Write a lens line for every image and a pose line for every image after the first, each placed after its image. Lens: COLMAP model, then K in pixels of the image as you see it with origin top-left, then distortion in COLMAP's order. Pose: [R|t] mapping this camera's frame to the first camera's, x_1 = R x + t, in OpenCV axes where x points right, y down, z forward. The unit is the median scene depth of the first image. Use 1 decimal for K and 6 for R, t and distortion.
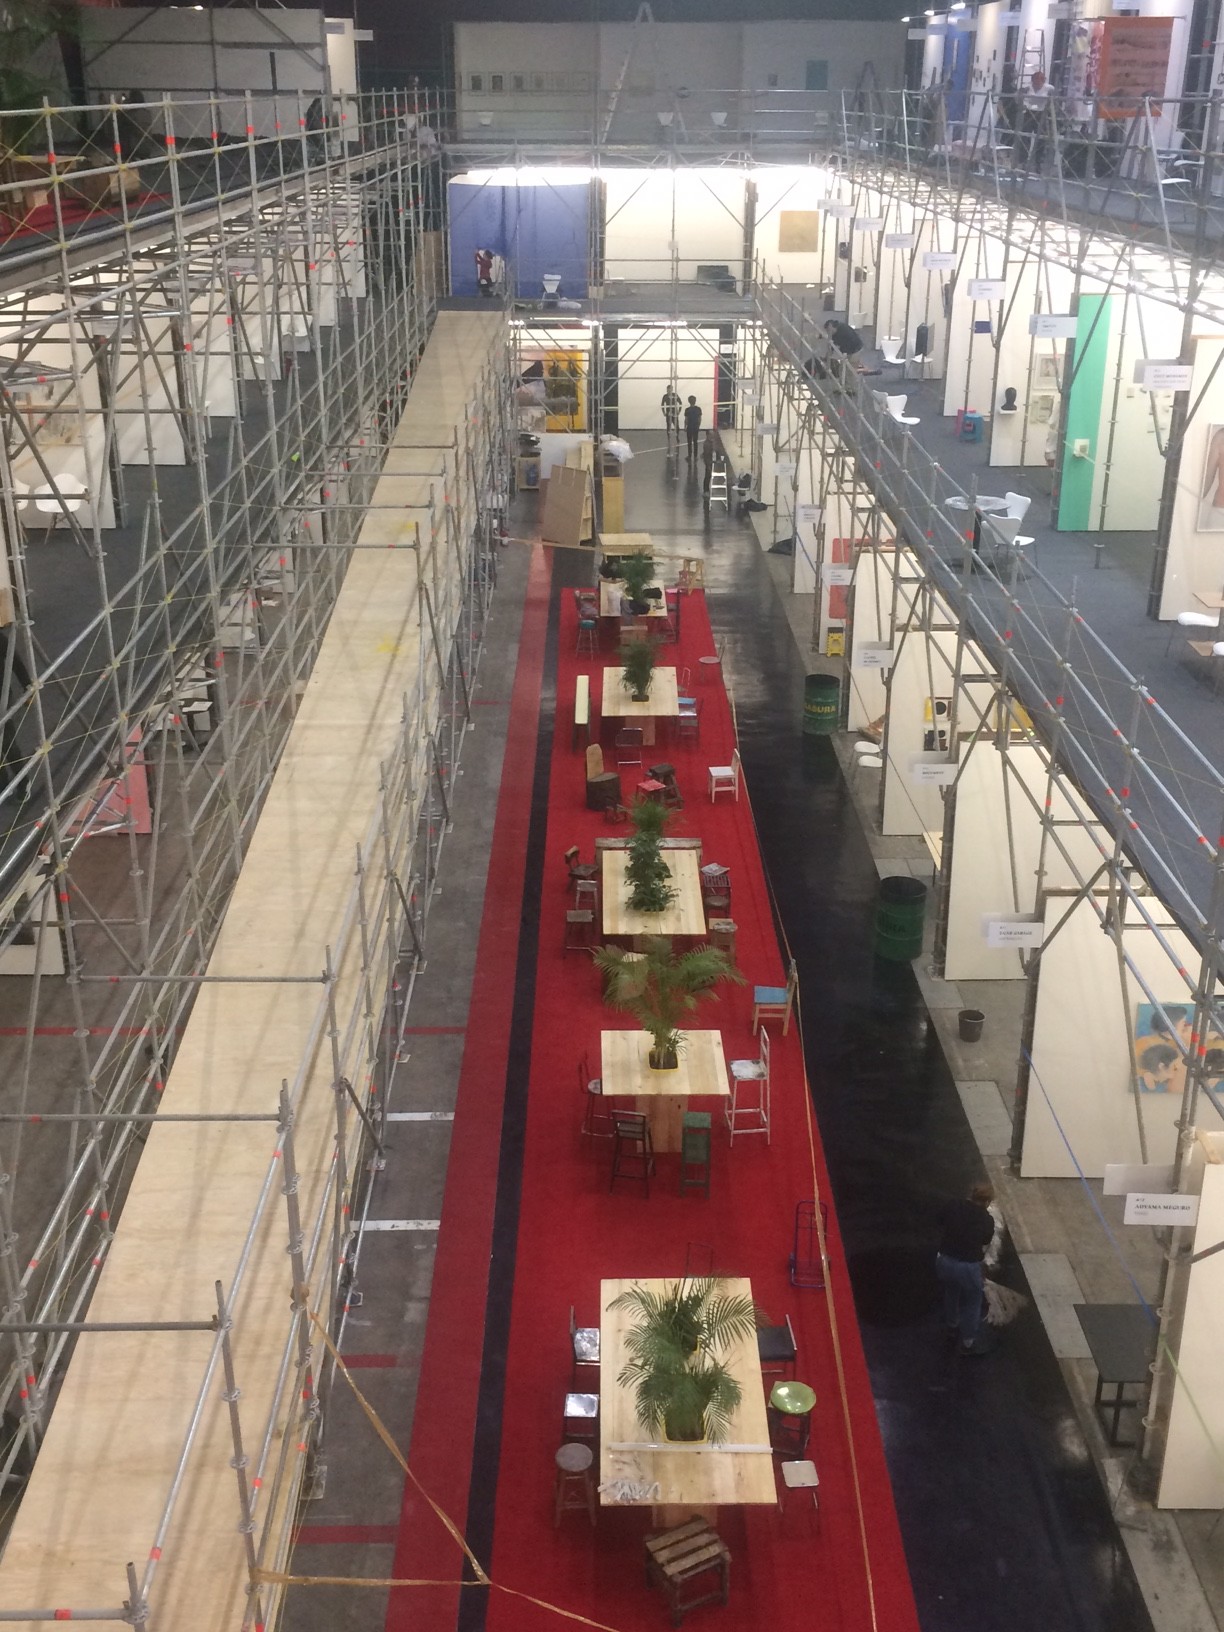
lens RADIAL K [[1723.8, 0, 611.1], [0, 1723.8, 815.8], [0, 0, 1]] dist [0.049166, 0.000000]
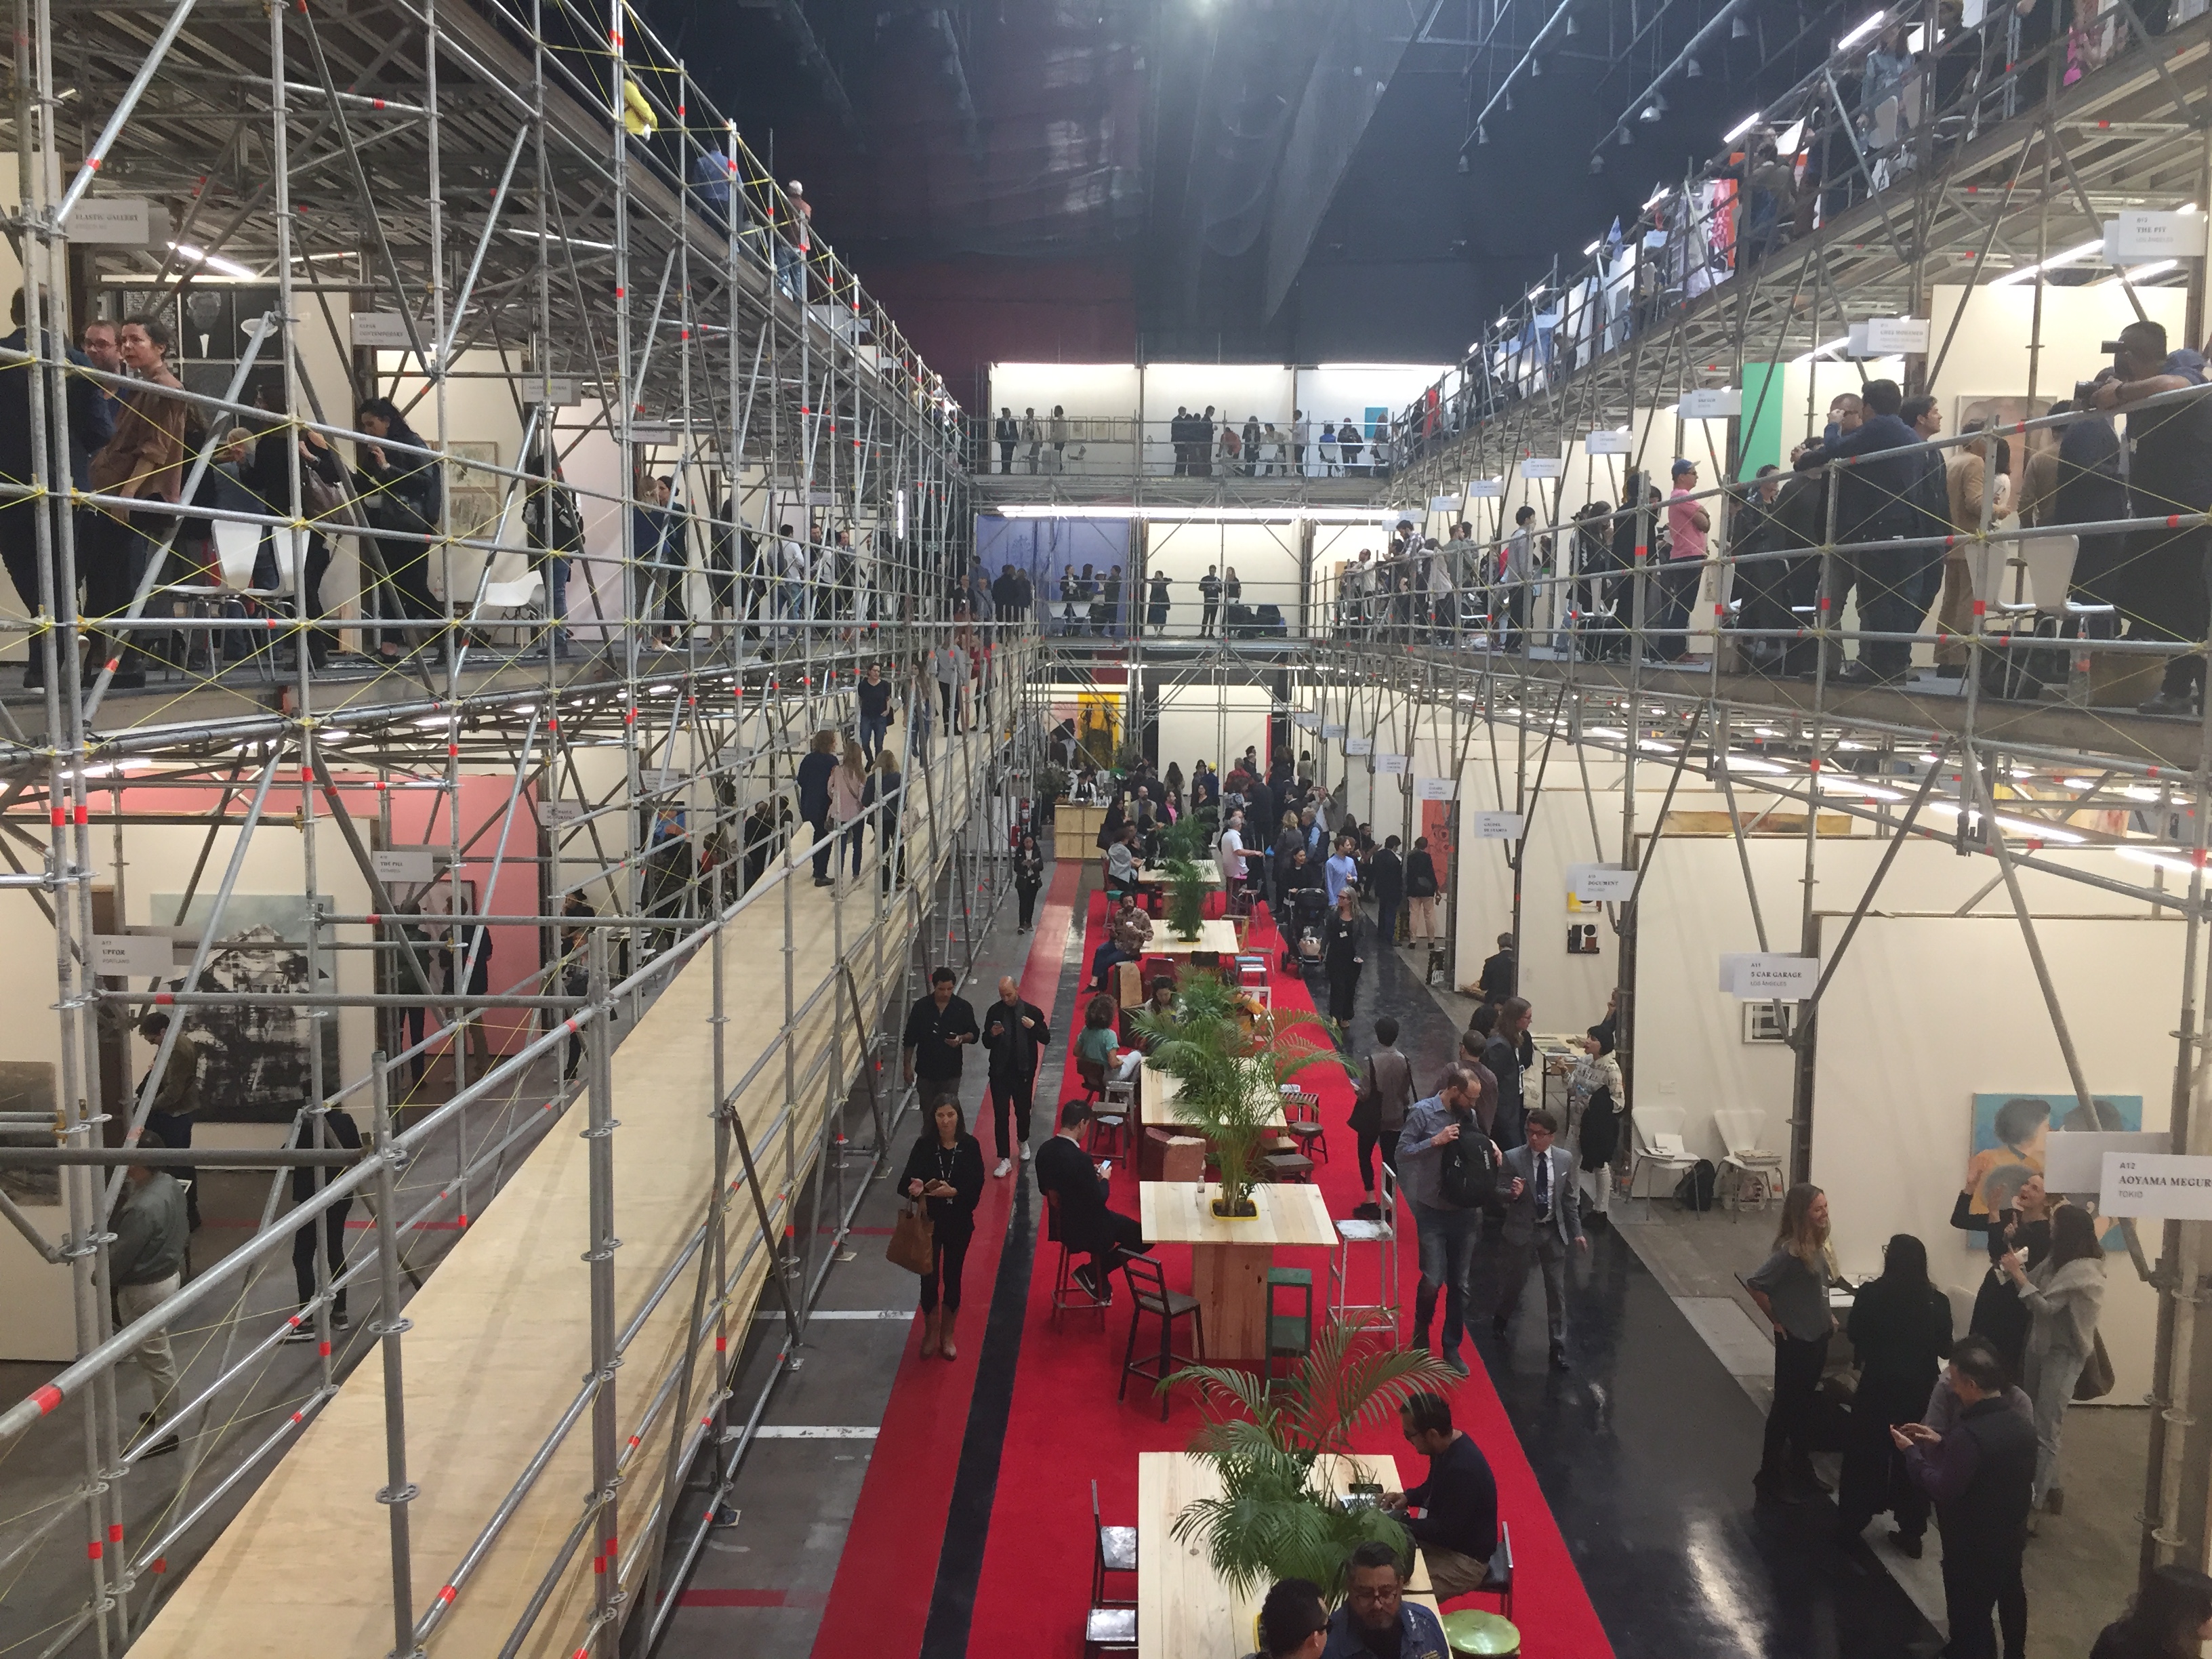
lens RADIAL K [[1876.8, 0, 1113.9], [0, 1876.8, 826.7], [0, 0, 1]] dist [0.043472, -0.007286]
pose [[0.999744, 0.015295, -0.016644, -0.004337], [-0.019391, 0.958710, -0.283725, 0.147297], [0.011617, 0.283976, 0.958761, 0.193600]]
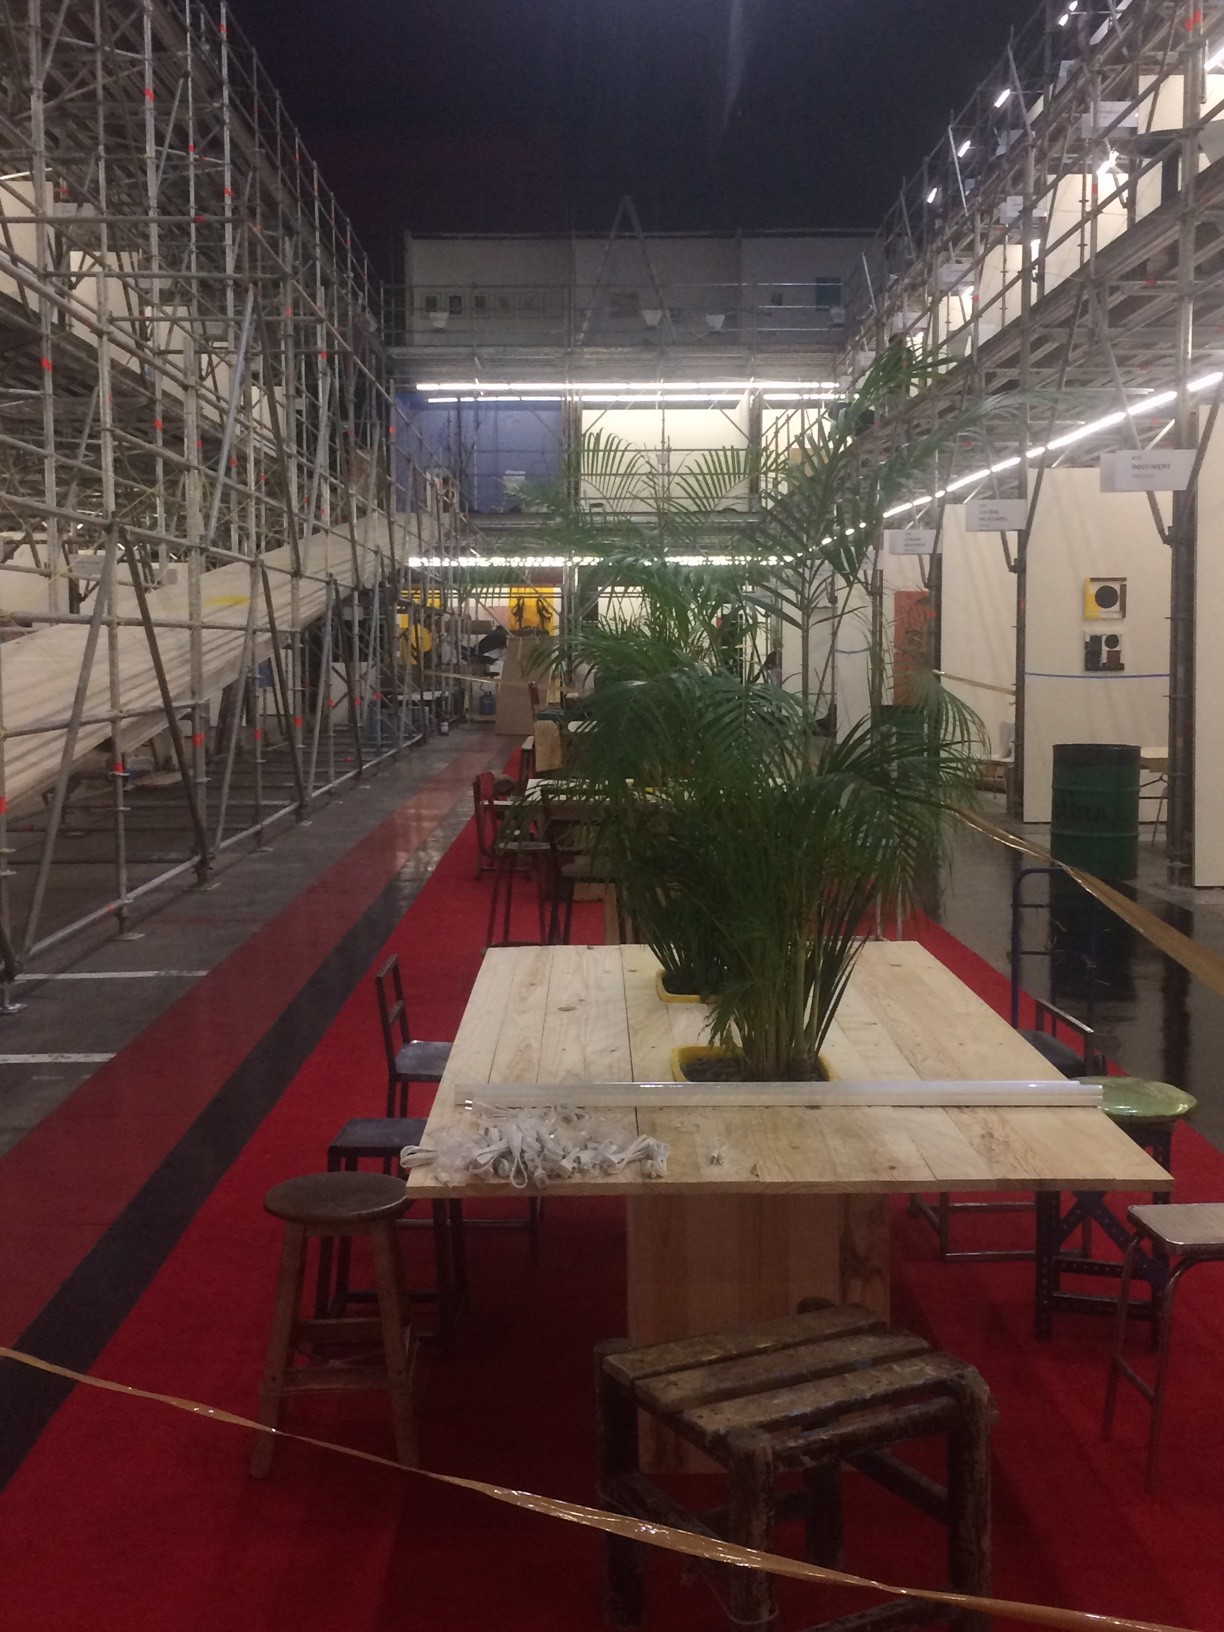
lens RADIAL K [[1904.6, 0, 612.4], [0, 1904.6, 818.4], [0, 0, 1]] dist [0.012578, 0.000000]
pose [[0.999973, -0.003127, 0.006659, 0.010208], [0.004990, 0.953424, -0.301592, 0.214278], [-0.005406, 0.301617, 0.953414, 0.378104]]
